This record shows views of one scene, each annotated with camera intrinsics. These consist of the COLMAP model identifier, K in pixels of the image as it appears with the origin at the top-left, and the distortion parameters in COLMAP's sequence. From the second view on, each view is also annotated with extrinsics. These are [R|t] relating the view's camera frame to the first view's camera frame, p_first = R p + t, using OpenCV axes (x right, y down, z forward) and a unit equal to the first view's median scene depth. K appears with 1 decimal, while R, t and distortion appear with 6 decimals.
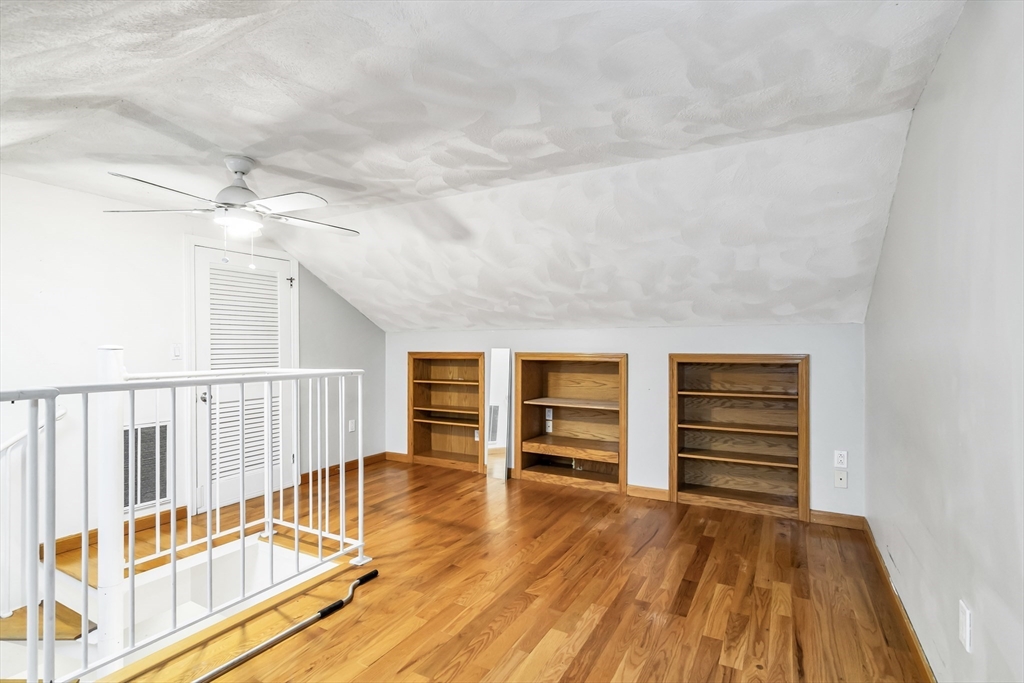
lens RADIAL K [[498.8, 0, 507.5], [0, 498.8, 353.6], [0, 0, 1]] dist [0.027892, 0.000052]
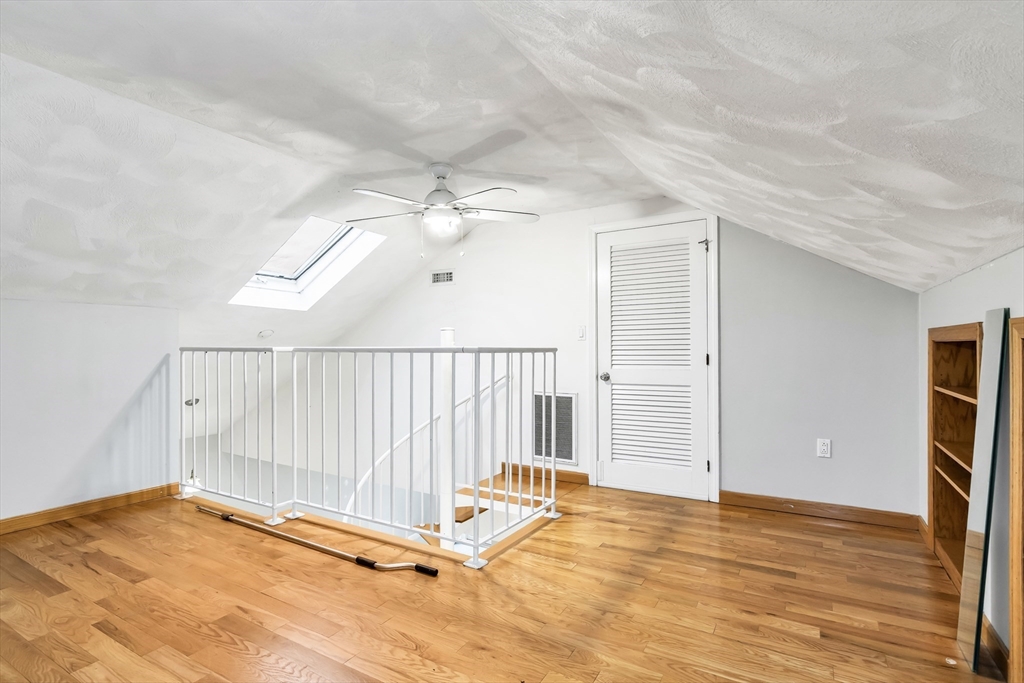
lens RADIAL K [[515.7, 0, 512.0], [0, 515.7, 341.5], [0, 0, 1]] dist [-0.000011, 0.000045]
pose [[-0.022276, -0.009440, -0.999707, 0.609270], [-0.008843, 0.999918, -0.009245, 0.032525], [0.999713, 0.008634, -0.022358, 1.080432]]
